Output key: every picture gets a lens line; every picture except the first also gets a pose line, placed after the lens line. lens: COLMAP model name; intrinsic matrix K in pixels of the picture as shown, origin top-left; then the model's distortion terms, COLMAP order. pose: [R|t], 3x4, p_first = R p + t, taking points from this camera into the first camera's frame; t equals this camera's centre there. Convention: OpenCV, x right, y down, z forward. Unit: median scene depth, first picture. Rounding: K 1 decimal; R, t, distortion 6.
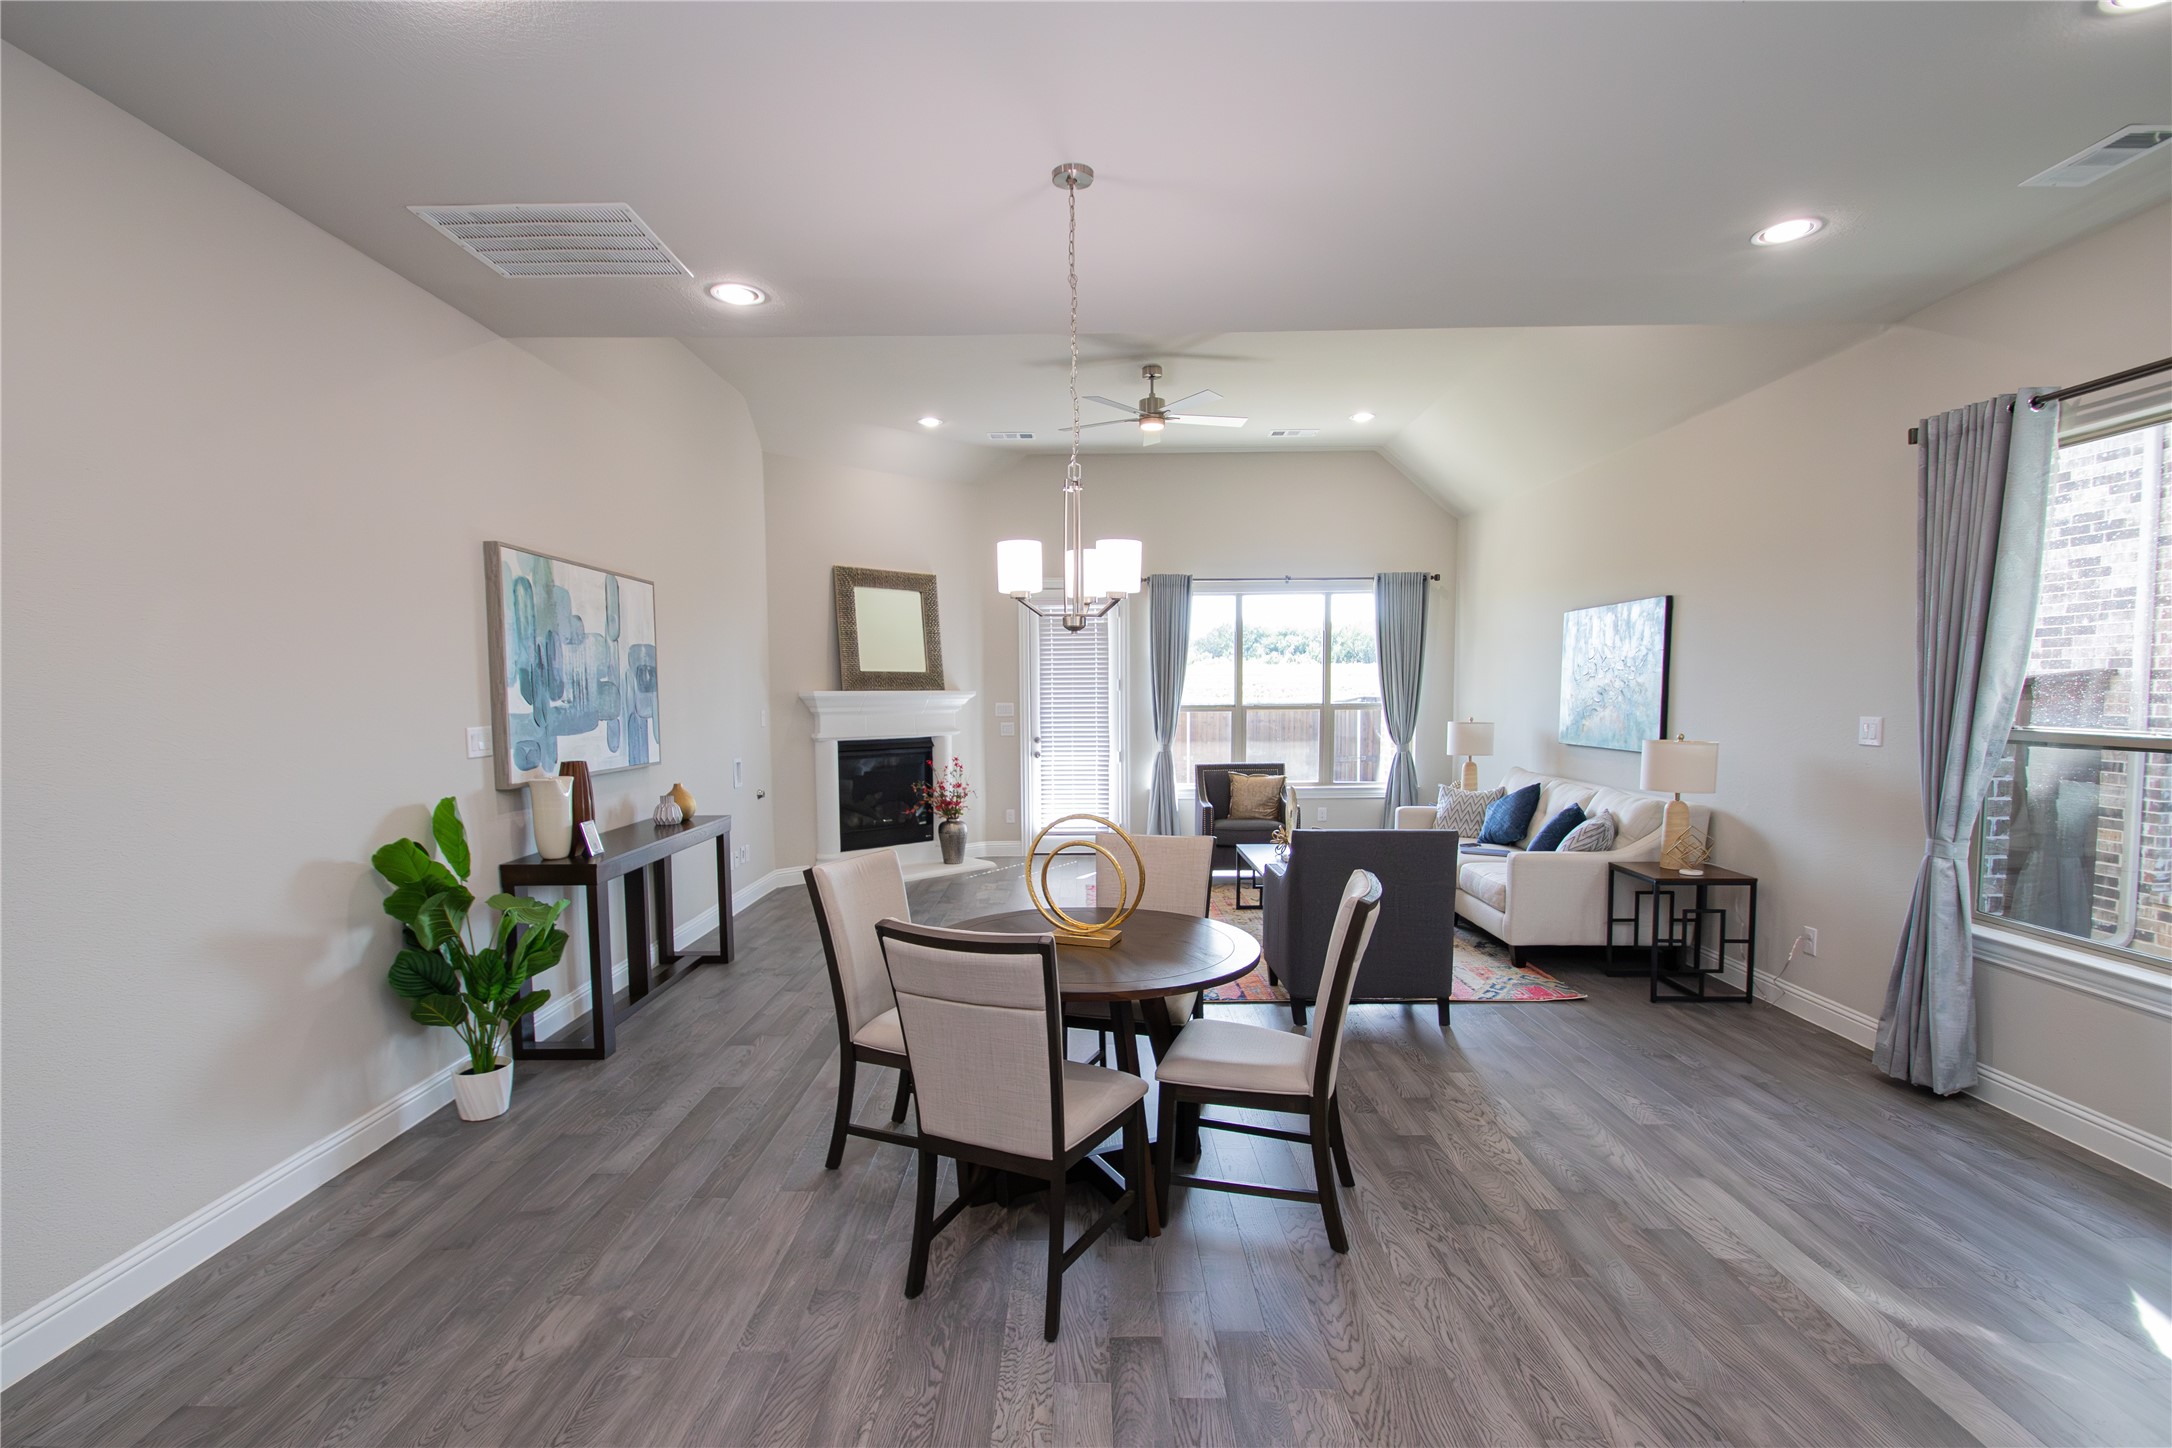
lens RADIAL K [[1039.6, 0, 1074.7], [0, 1039.6, 762.3], [0, 0, 1]] dist [0.020236, -0.022164]
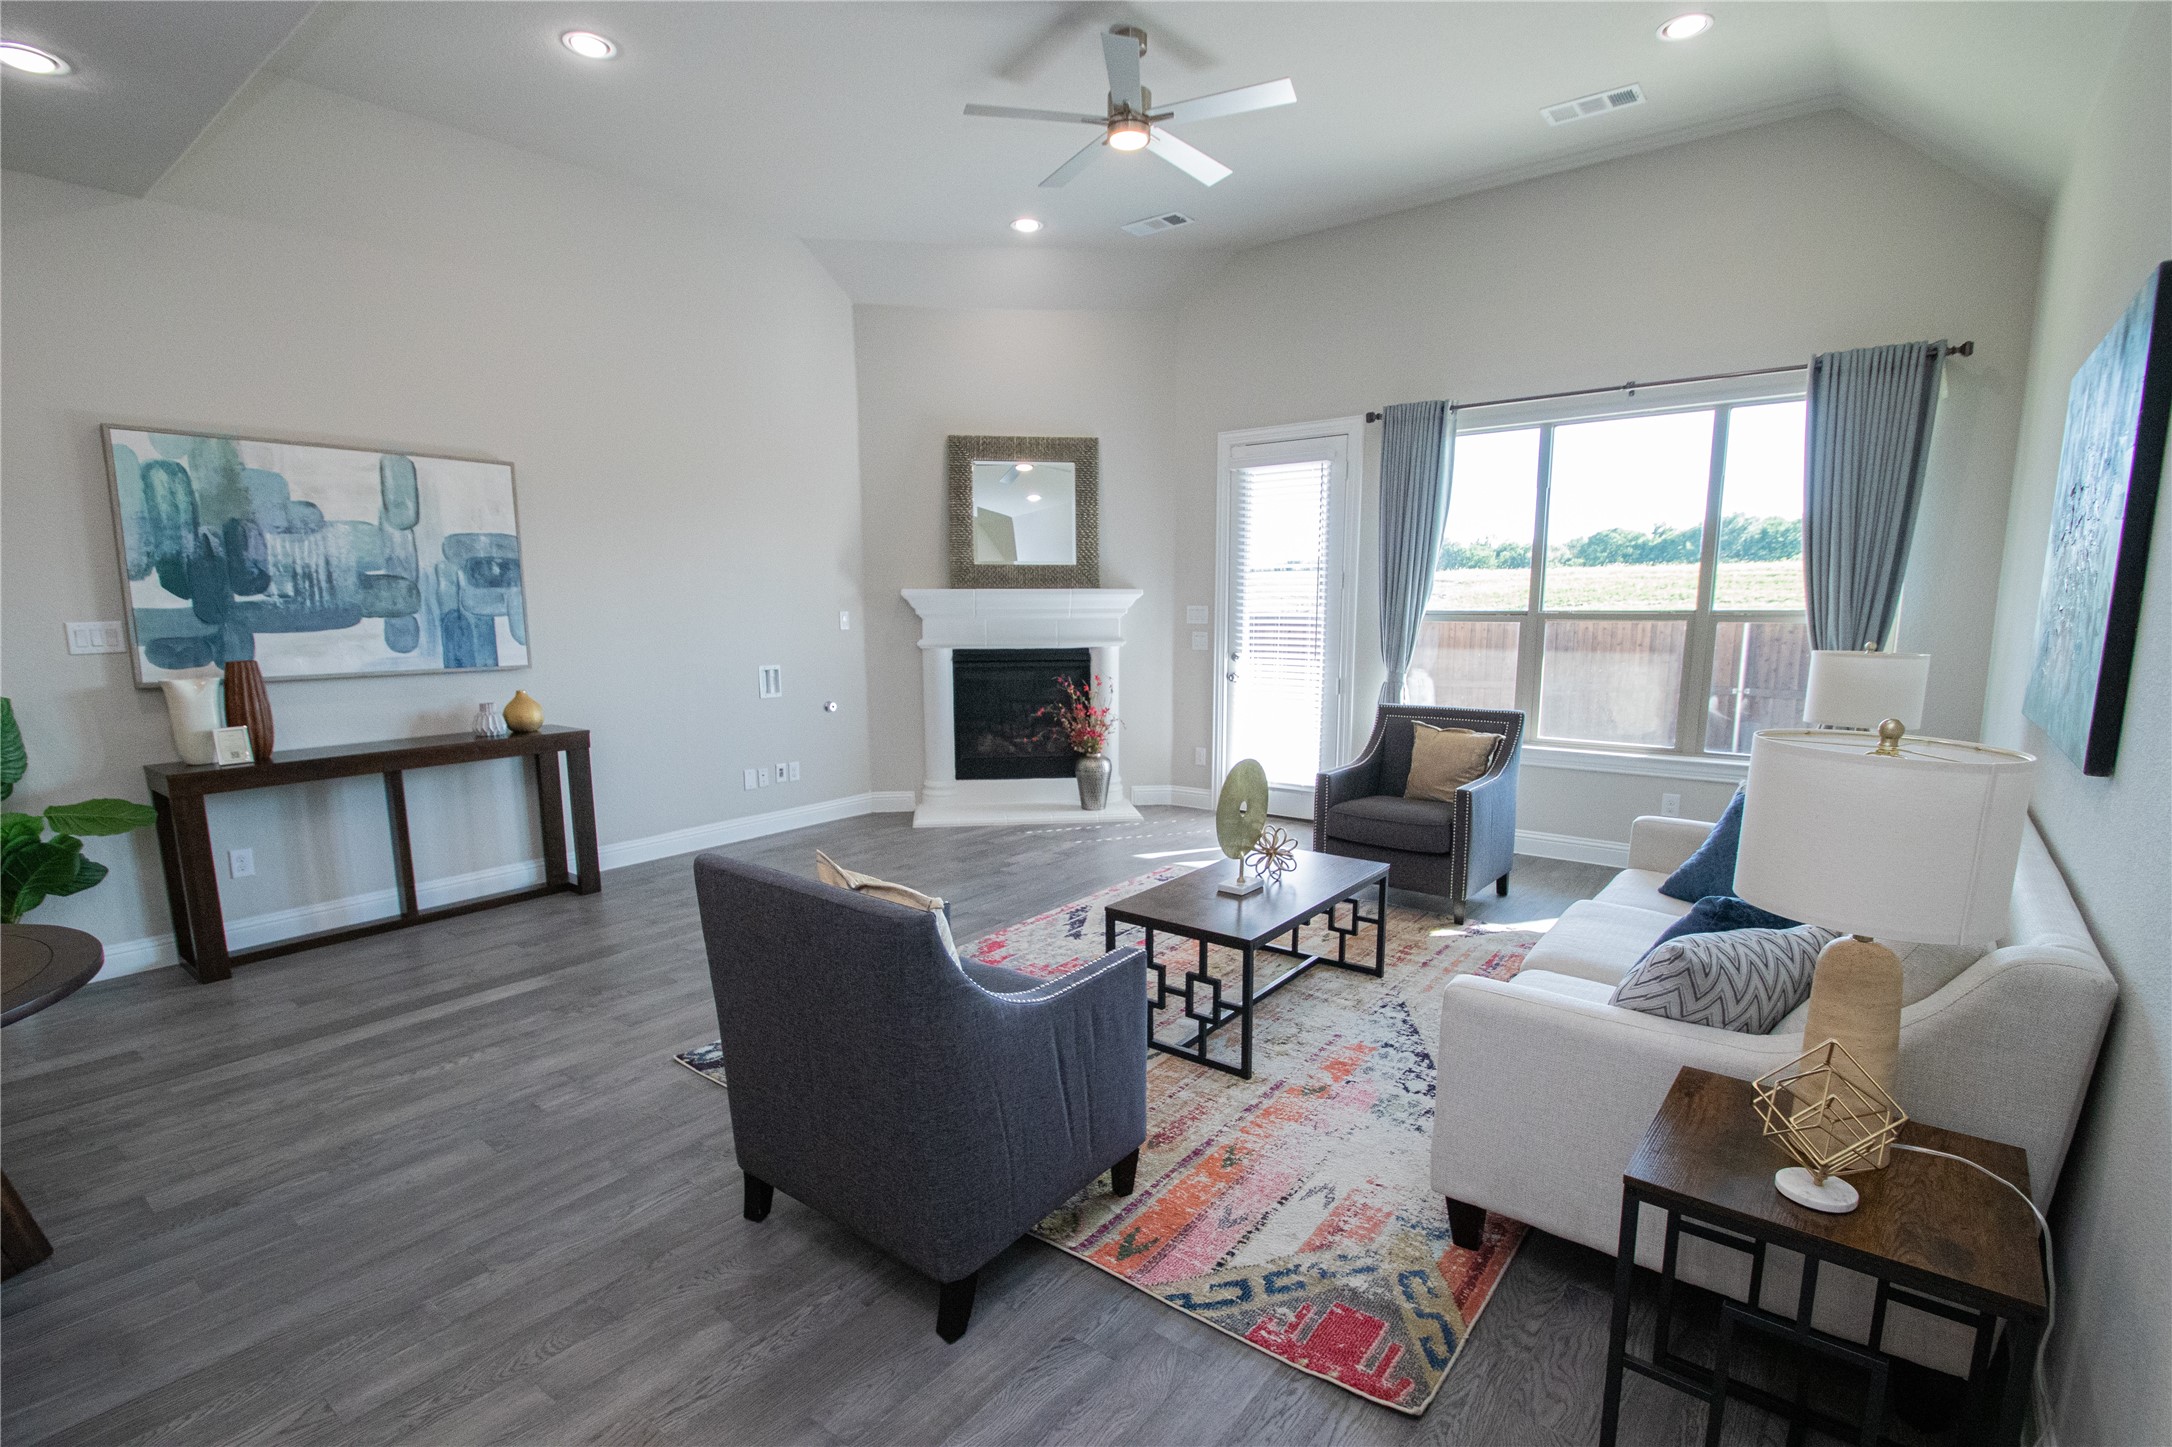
lens RADIAL K [[1025.3, 0, 1075.7], [0, 1025.3, 767.2], [0, 0, 1]] dist [0.018376, -0.021527]
pose [[0.787390, 0.101160, -0.608099, 0.366561], [-0.043109, 0.993065, 0.109381, -0.021475], [0.614947, -0.059911, 0.786290, 0.402169]]
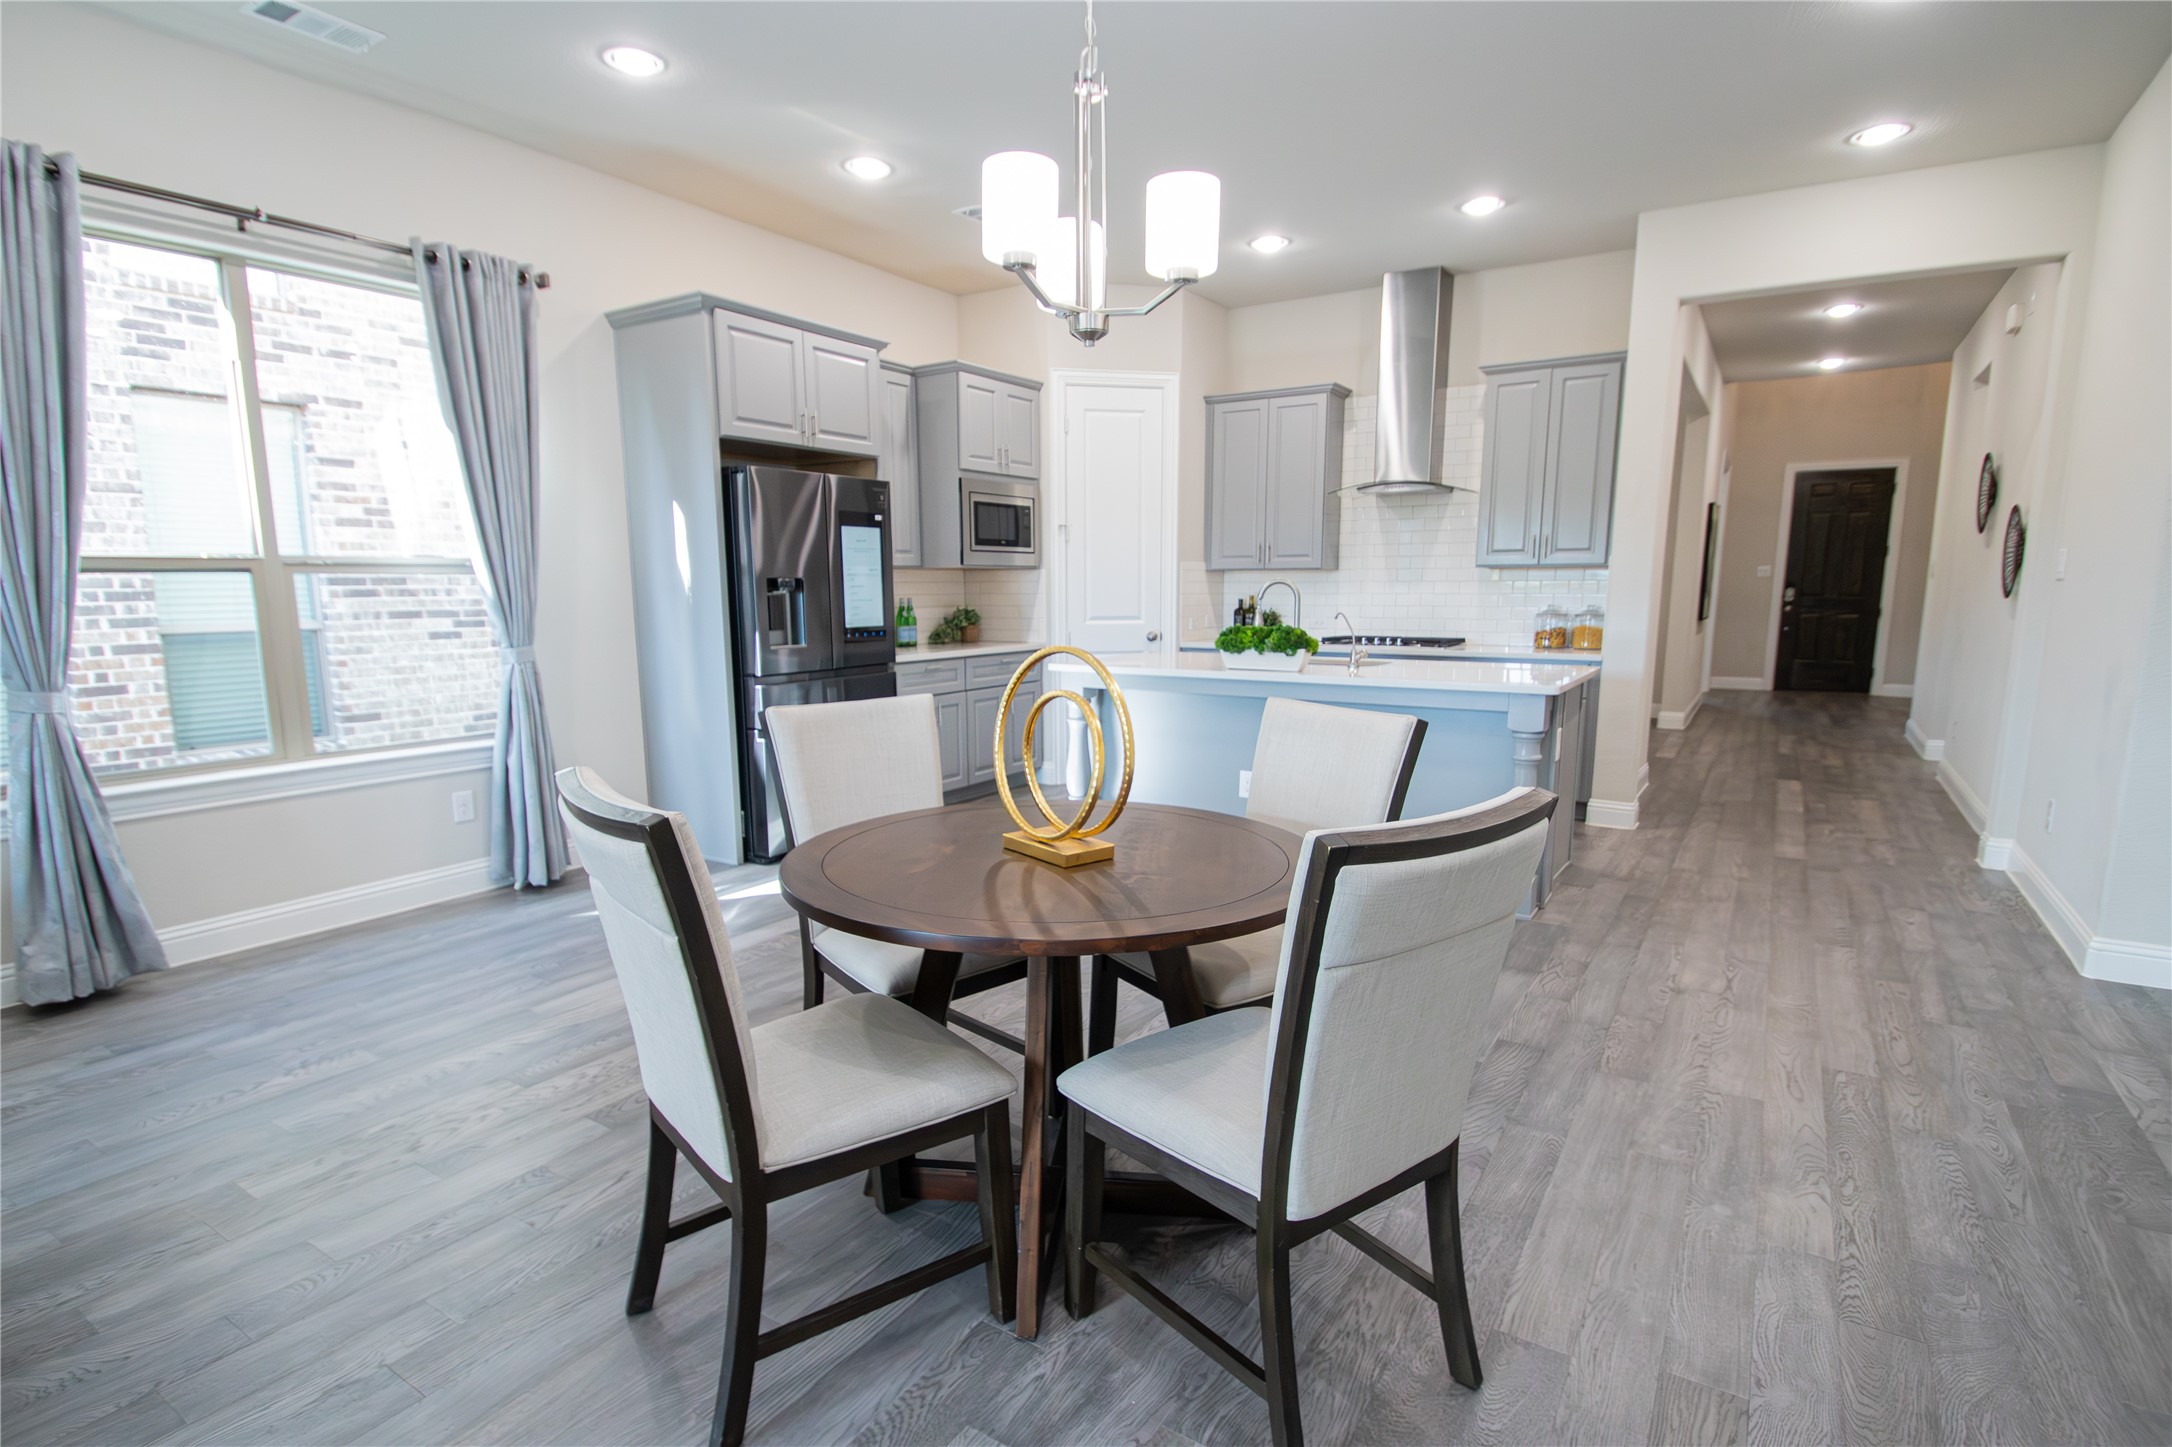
lens RADIAL K [[1064.6, 0, 1069.6], [0, 1064.6, 762.8], [0, 0, 1]] dist [0.021231, -0.023513]
pose [[-0.843855, -0.081633, 0.530325, -0.127830], [0.046237, 0.973620, 0.223442, -0.008884], [-0.534576, 0.213073, -0.817819, 0.584647]]
